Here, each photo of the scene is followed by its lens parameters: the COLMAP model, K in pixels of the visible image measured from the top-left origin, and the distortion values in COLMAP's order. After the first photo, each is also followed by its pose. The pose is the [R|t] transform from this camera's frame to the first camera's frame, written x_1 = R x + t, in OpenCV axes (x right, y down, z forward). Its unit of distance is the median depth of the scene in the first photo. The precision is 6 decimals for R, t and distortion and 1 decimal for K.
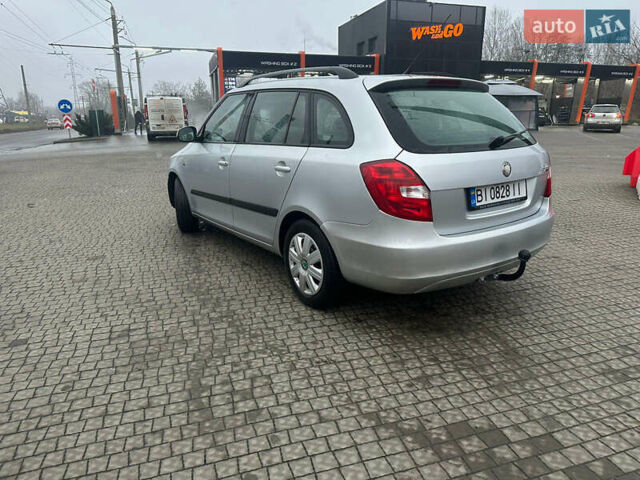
lens RADIAL K [[454.9, 0, 326.7], [0, 454.9, 232.8], [0, 0, 1]] dist [0.041781, -0.047814]
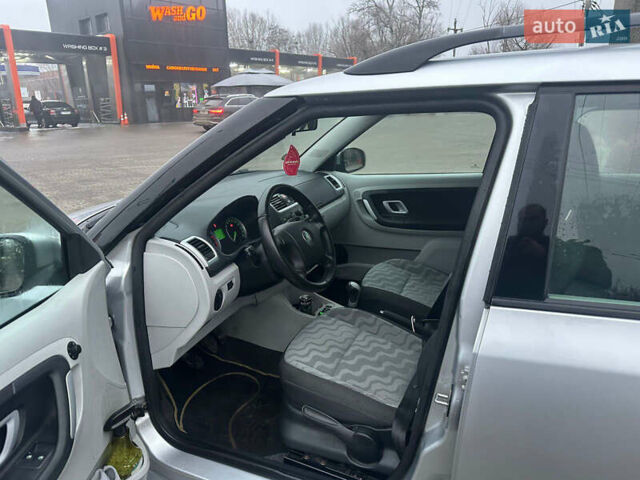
lens RADIAL K [[454.9, 0, 312.7], [0, 454.9, 225.1], [0, 0, 1]] dist [0.041781, -0.047814]
pose [[0.849625, -0.155694, 0.503882, -0.387083], [0.151763, 0.987195, 0.049135, -0.255006], [-0.505079, 0.034724, 0.862374, 0.810017]]
